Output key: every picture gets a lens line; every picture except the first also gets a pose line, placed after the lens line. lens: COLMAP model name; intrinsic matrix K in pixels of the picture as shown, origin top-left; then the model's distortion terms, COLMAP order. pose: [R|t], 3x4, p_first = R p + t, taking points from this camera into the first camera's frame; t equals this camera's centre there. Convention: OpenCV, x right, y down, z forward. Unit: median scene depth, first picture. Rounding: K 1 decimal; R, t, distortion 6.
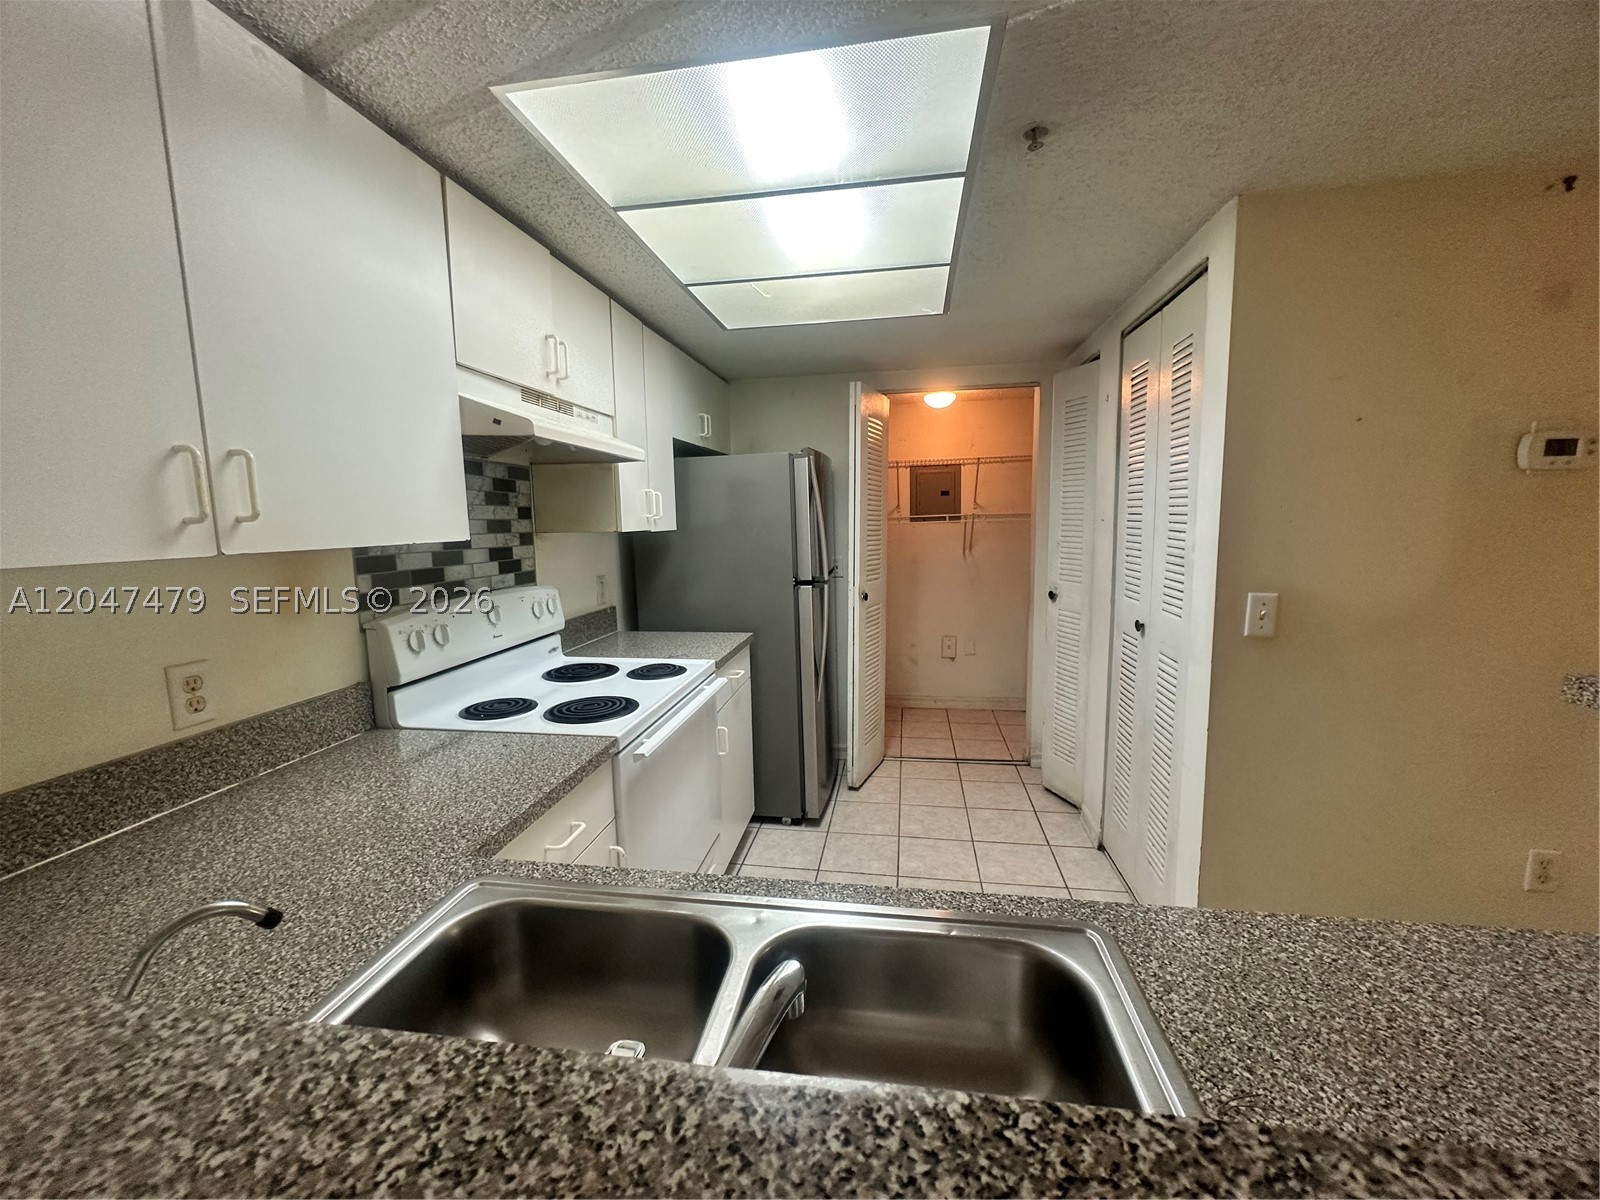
lens RADIAL K [[643.7, 0, 796.8], [0, 643.7, 600.2], [0, 0, 1]] dist [-0.011533, 0.003110]
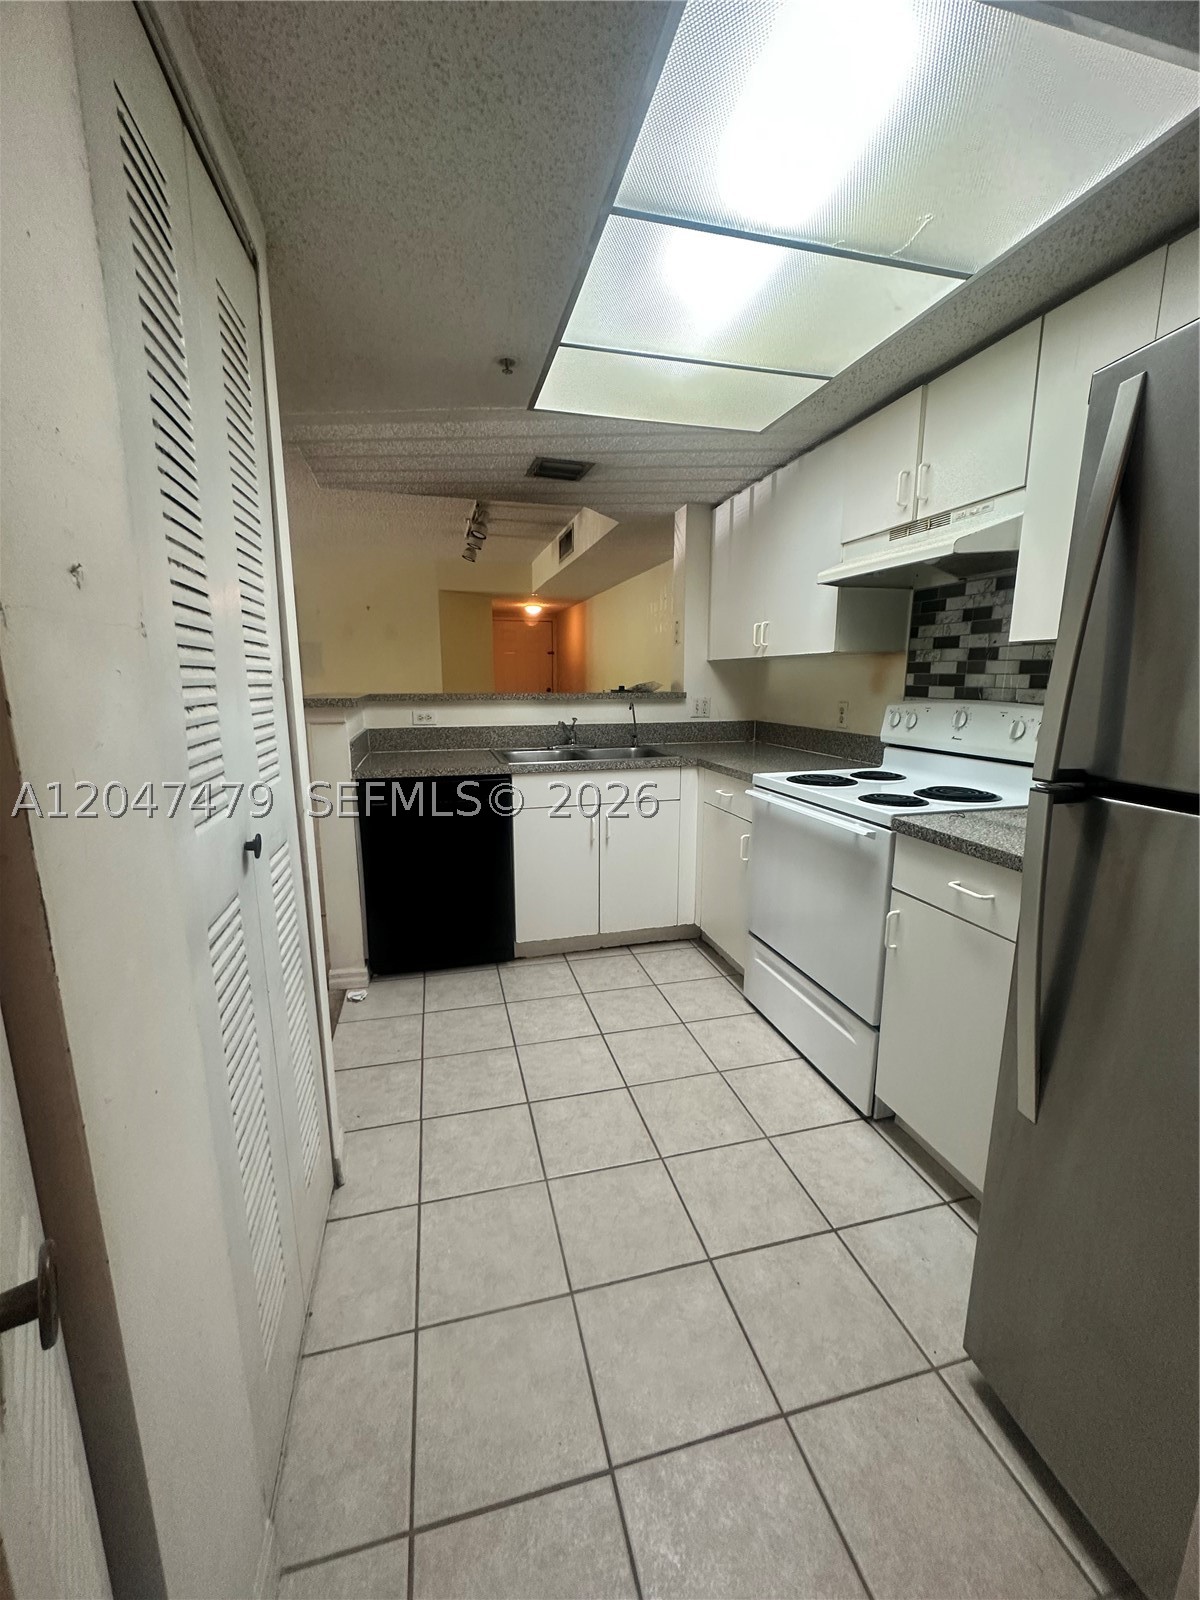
lens RADIAL K [[643.7, 0, 595.7], [0, 643.7, 800.6], [0, 0, 1]] dist [-0.011533, 0.003110]
pose [[-0.915563, 0.096697, -0.390376, 0.564072], [-0.031772, 0.950240, 0.309894, -0.169448], [0.400917, 0.296130, -0.866933, 1.741430]]
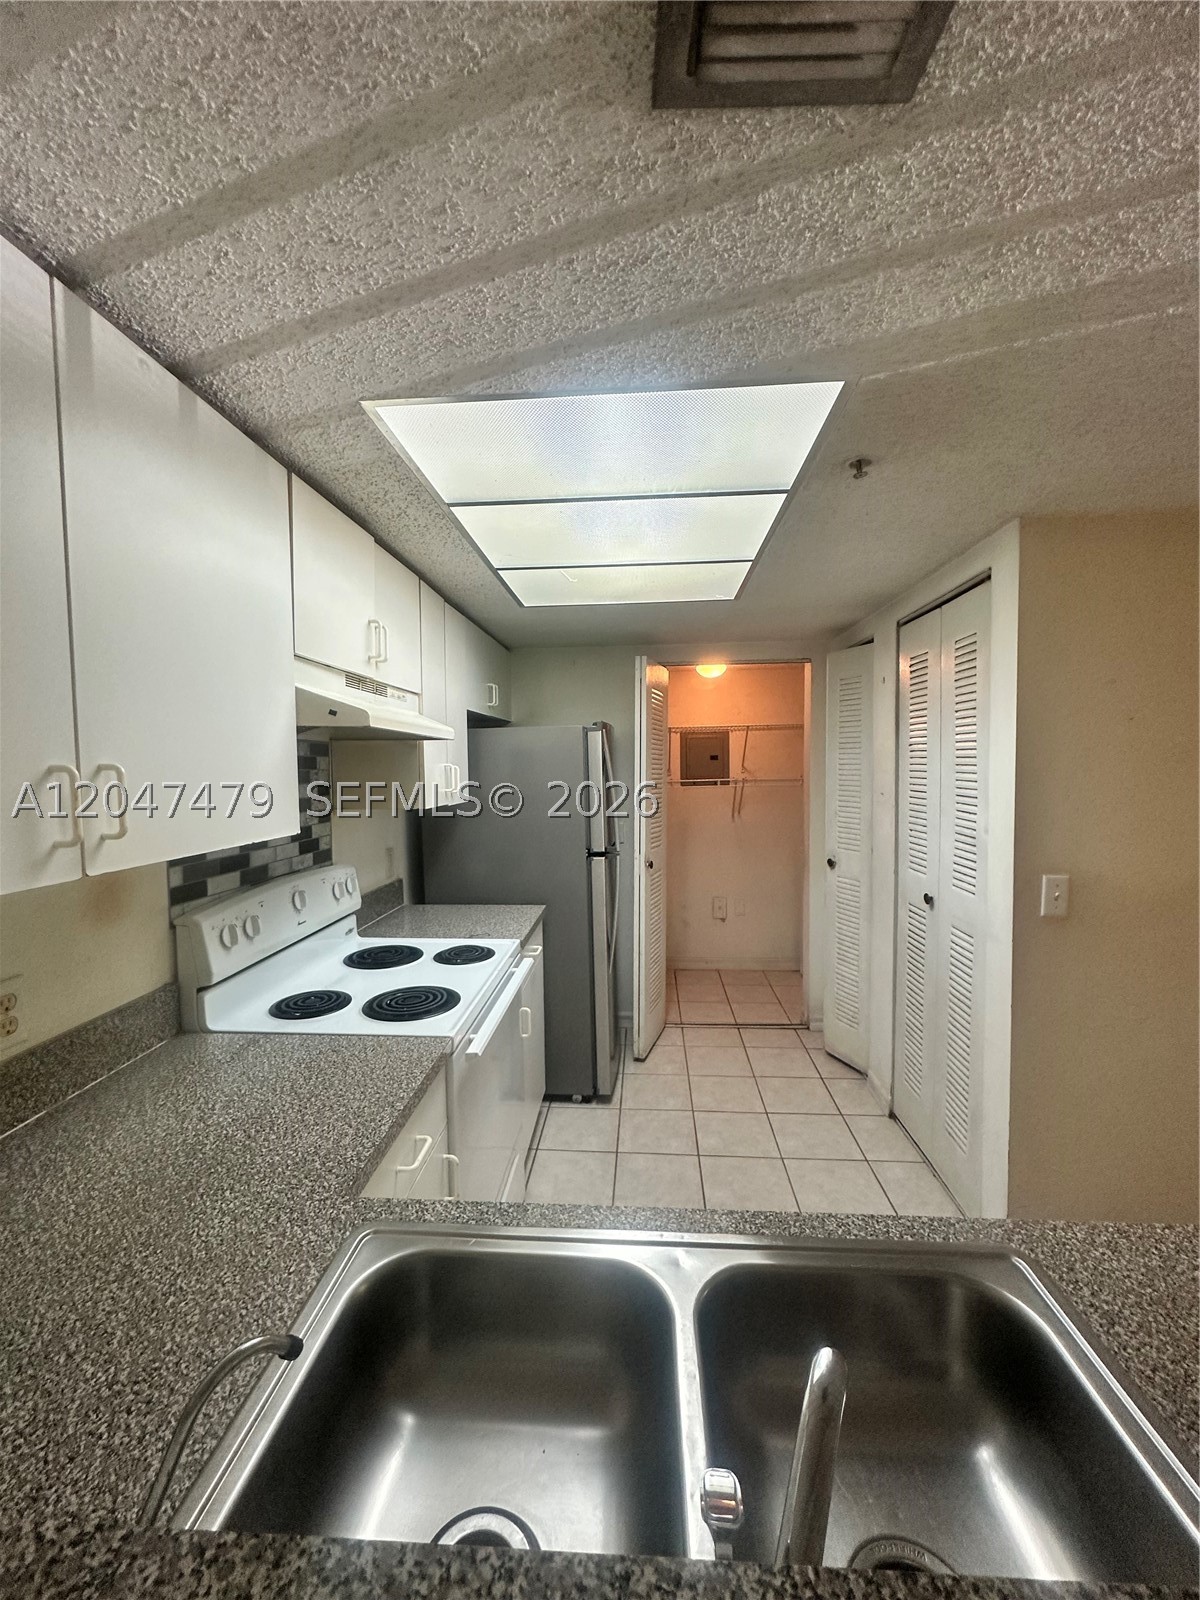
lens RADIAL K [[643.7, 0, 595.7], [0, 643.7, 800.6], [0, 0, 1]] dist [-0.011533, 0.003110]
pose [[0.995958, 0.002164, 0.089797, -0.115608], [0.004457, 0.997288, -0.073467, -0.052735], [-0.089713, 0.073570, 0.993247, -0.001500]]
